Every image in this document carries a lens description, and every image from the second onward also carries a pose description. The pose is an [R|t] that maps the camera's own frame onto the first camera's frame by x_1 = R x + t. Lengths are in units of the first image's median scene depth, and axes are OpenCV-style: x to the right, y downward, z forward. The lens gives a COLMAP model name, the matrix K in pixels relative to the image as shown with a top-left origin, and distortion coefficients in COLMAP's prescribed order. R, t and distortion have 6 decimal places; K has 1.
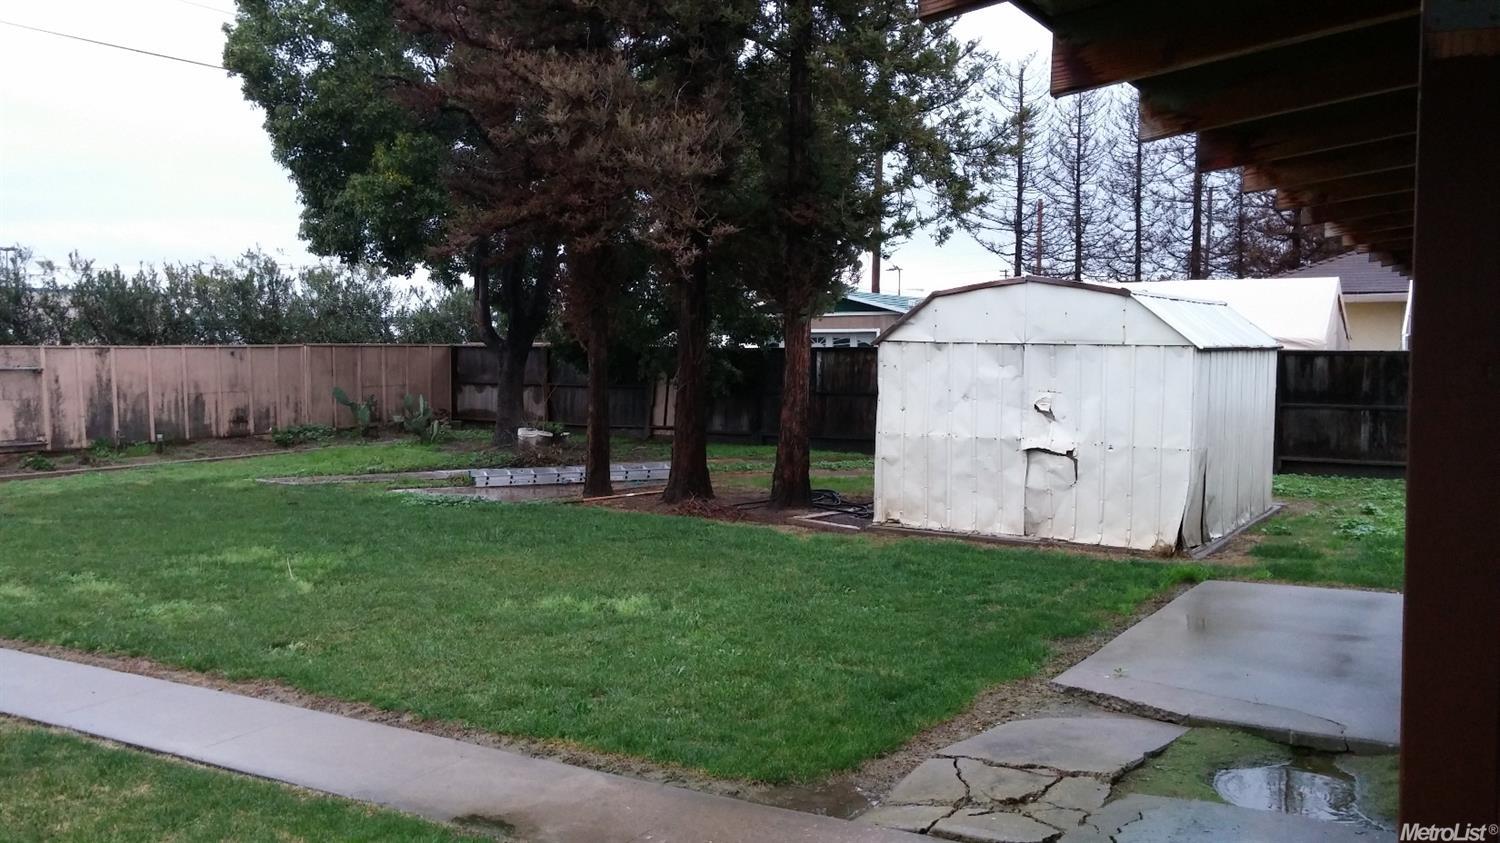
lens RADIAL K [[1291.7, 0, 750.0], [0, 1291.7, 421.5], [0, 0, 1]] dist [0.064782, -0.065470]
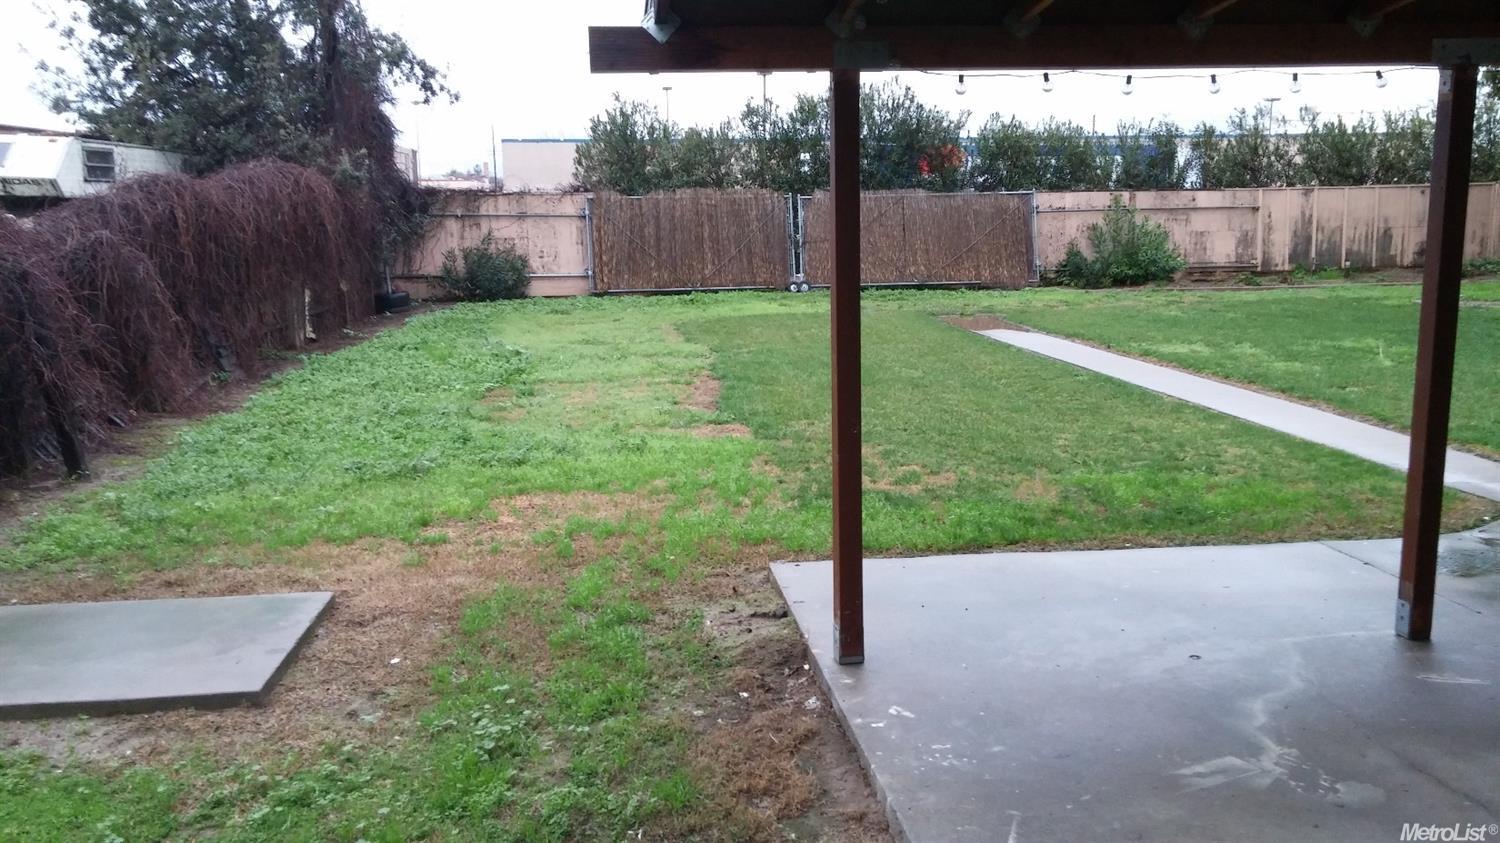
lens RADIAL K [[1291.7, 0, 750.0], [0, 1291.7, 421.5], [0, 0, 1]] dist [0.064782, -0.065470]
pose [[0.626766, 0.126023, -0.768949, 0.139501], [-0.032769, 0.990225, 0.135577, 0.010364], [0.778519, -0.059777, 0.624768, -0.177461]]
